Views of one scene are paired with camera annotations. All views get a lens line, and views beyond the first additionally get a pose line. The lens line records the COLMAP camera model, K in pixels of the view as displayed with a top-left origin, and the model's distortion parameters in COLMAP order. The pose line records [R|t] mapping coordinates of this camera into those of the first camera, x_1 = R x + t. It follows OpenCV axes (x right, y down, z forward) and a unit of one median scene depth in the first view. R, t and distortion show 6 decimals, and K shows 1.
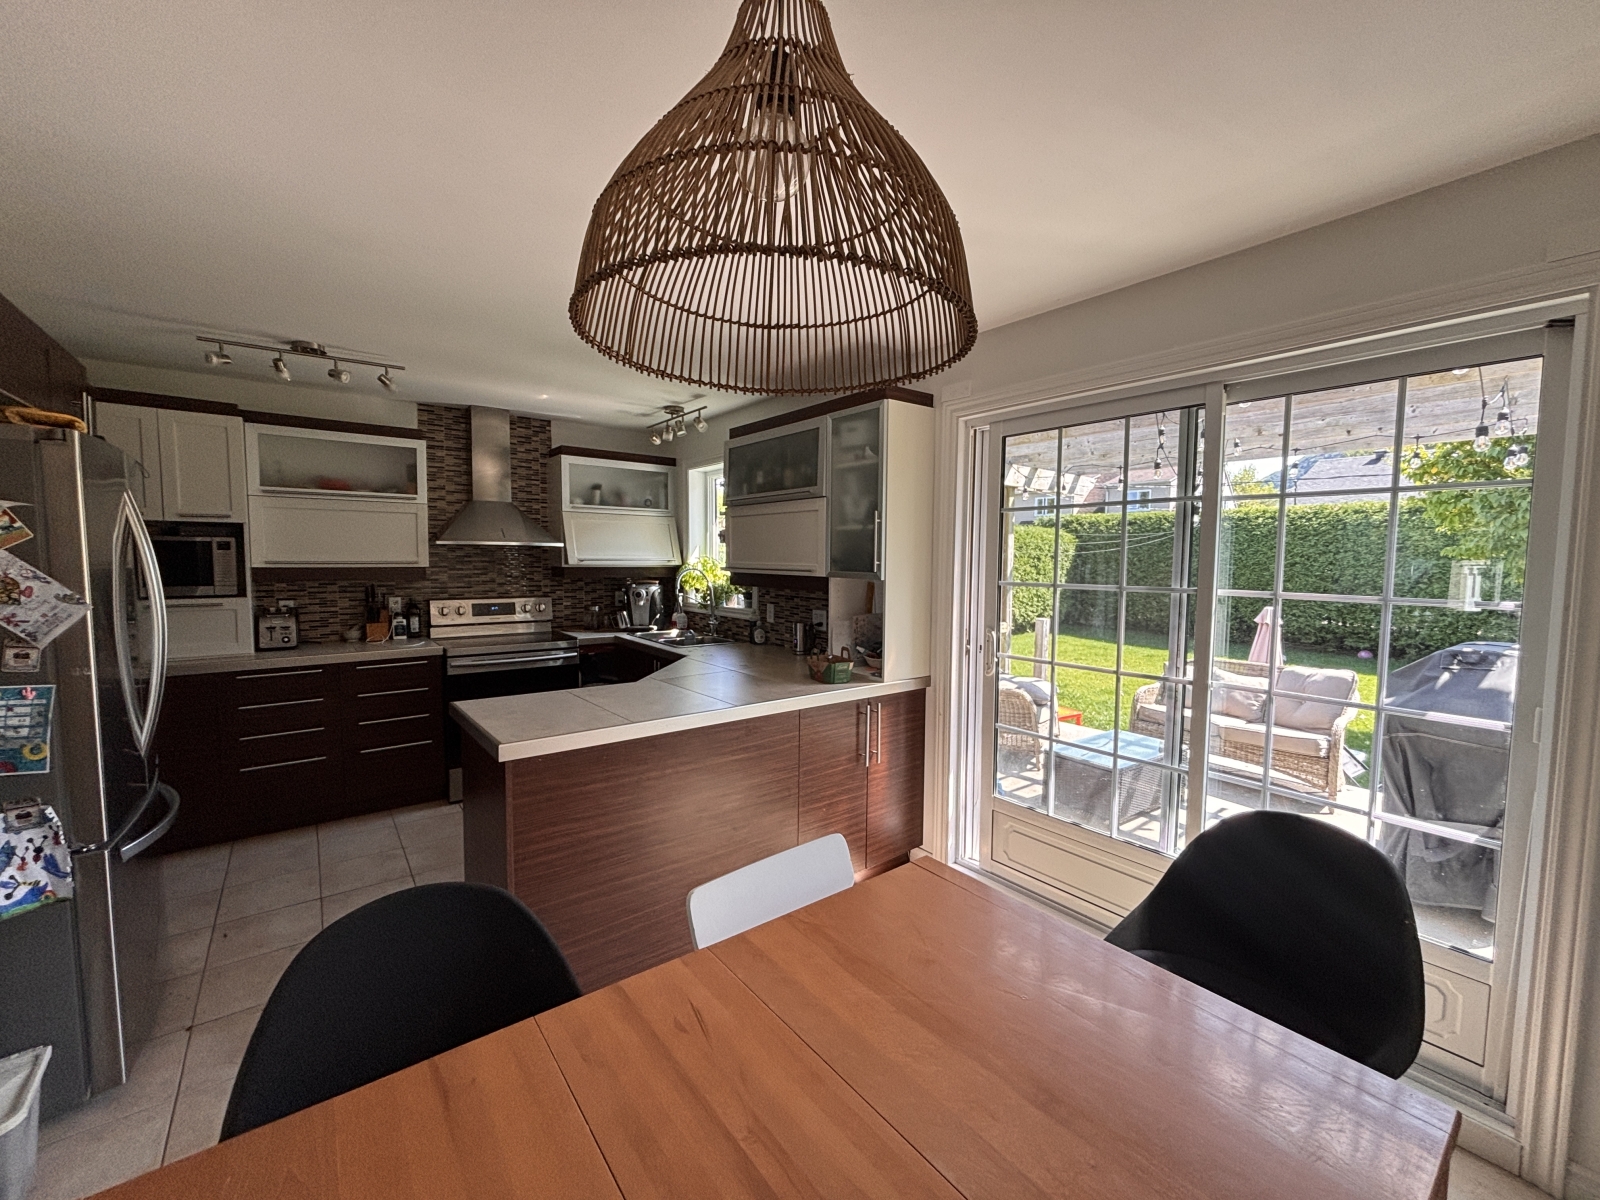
lens RADIAL K [[638.6, 0, 797.4], [0, 638.6, 603.4], [0, 0, 1]] dist [-0.002774, -0.000474]
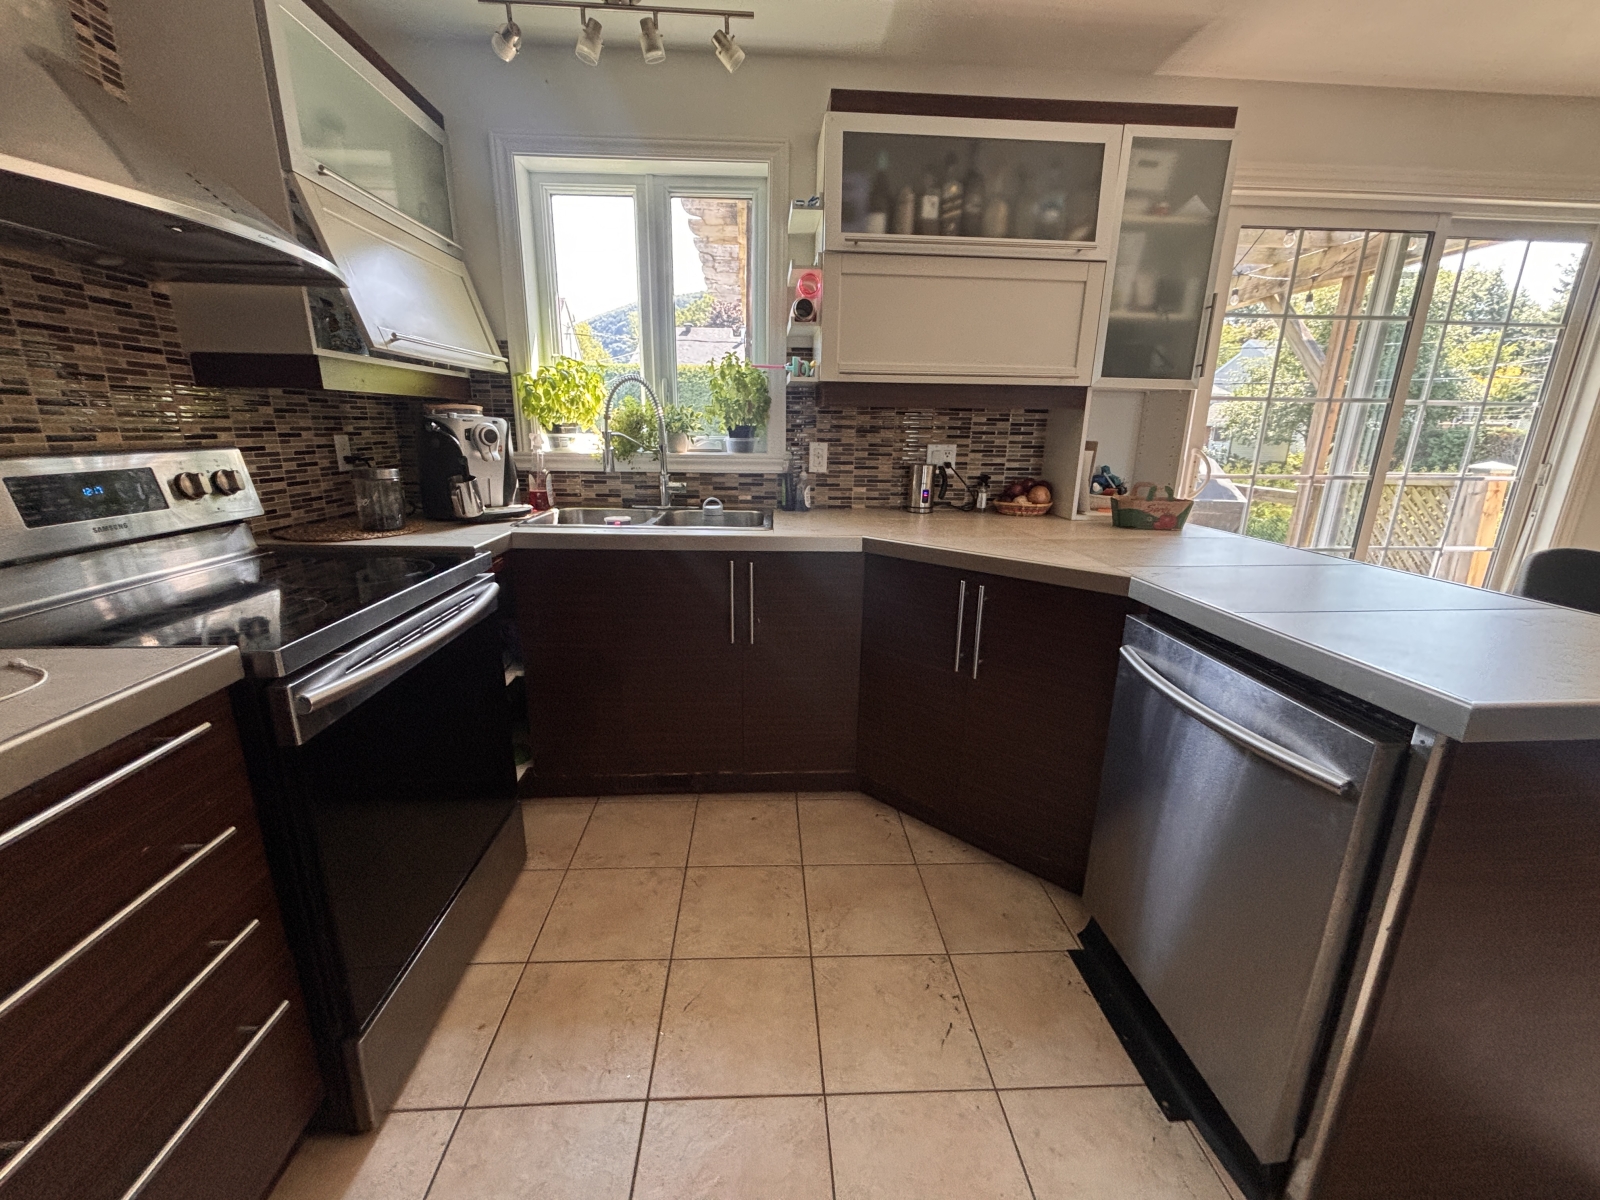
lens RADIAL K [[640.6, 0, 790.4], [0, 640.6, 597.0], [0, 0, 1]] dist [0.001056, -0.000548]
pose [[0.567763, -0.213905, 0.794915, -0.683054], [0.051133, 0.972949, 0.225291, 0.006904], [-0.821602, -0.087265, 0.563342, 0.770331]]
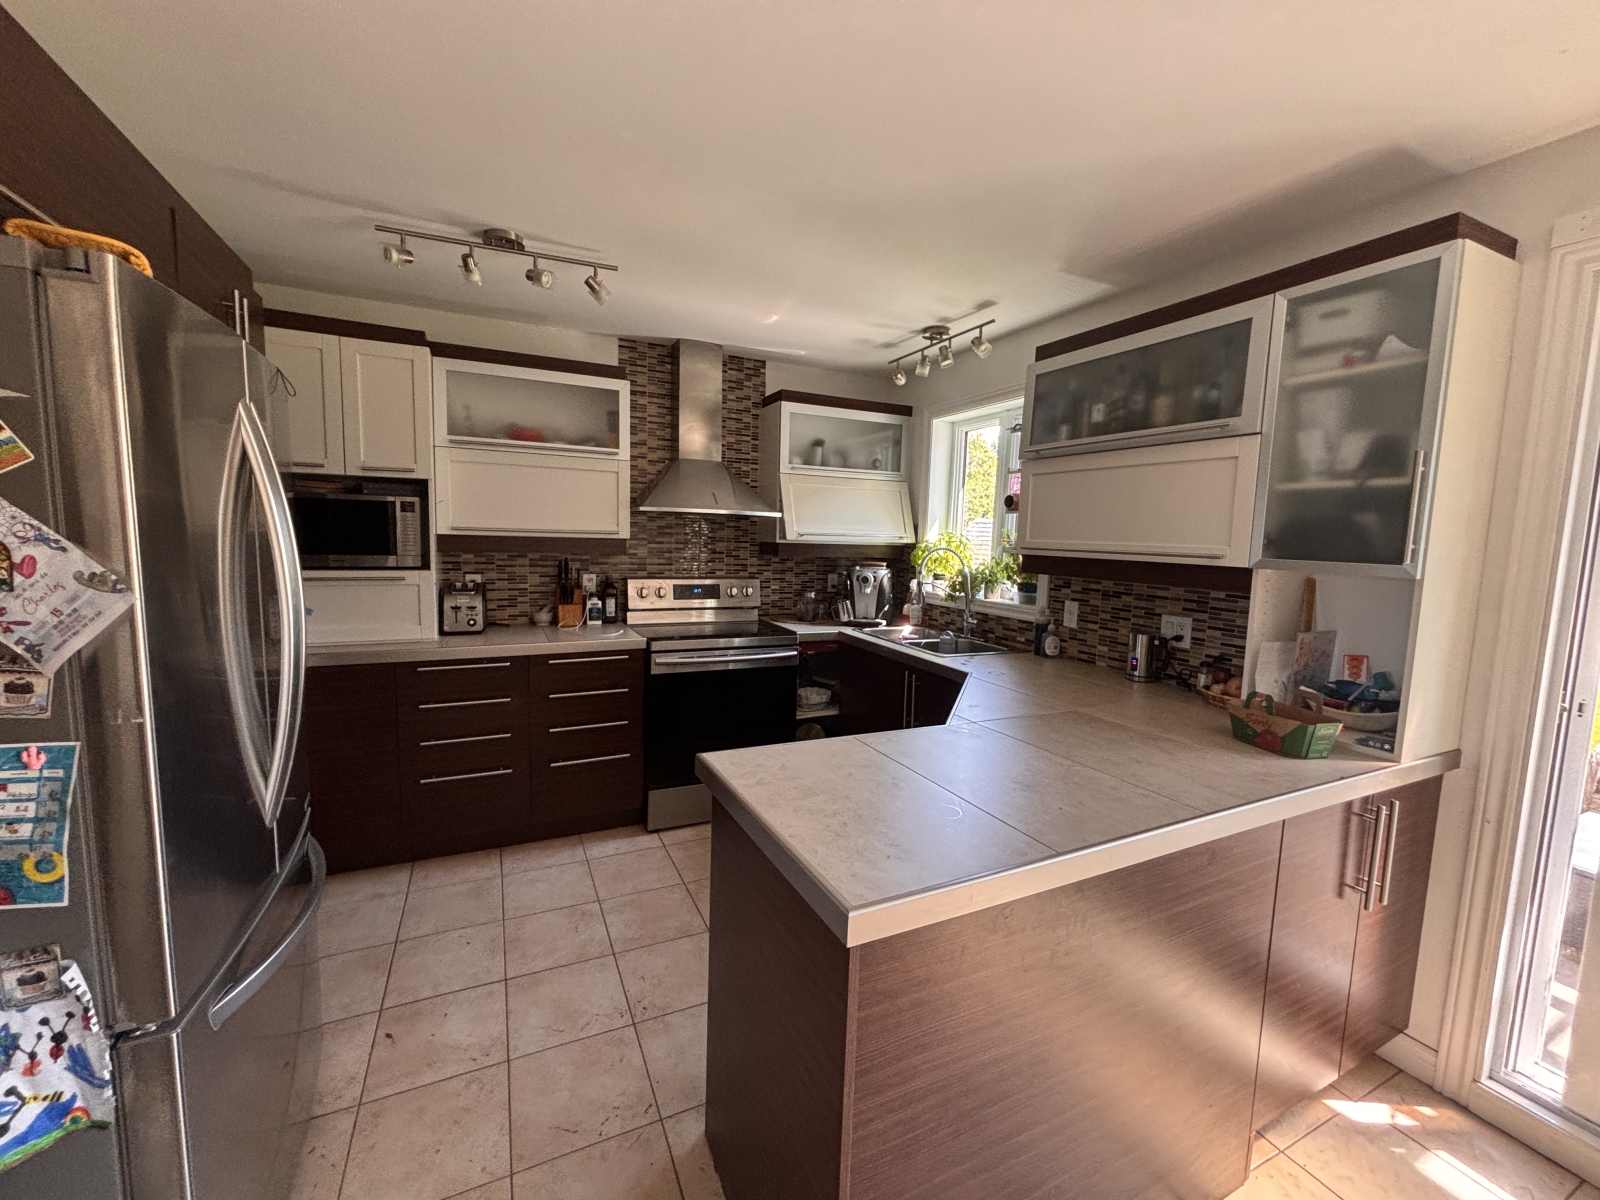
lens RADIAL K [[638.6, 0, 797.4], [0, 638.6, 603.4], [0, 0, 1]] dist [-0.002774, -0.000474]
pose [[0.976970, 0.042904, -0.209020, -0.223790], [-0.035937, 0.998668, 0.037016, -0.013780], [0.210330, -0.028651, 0.977210, 0.287741]]
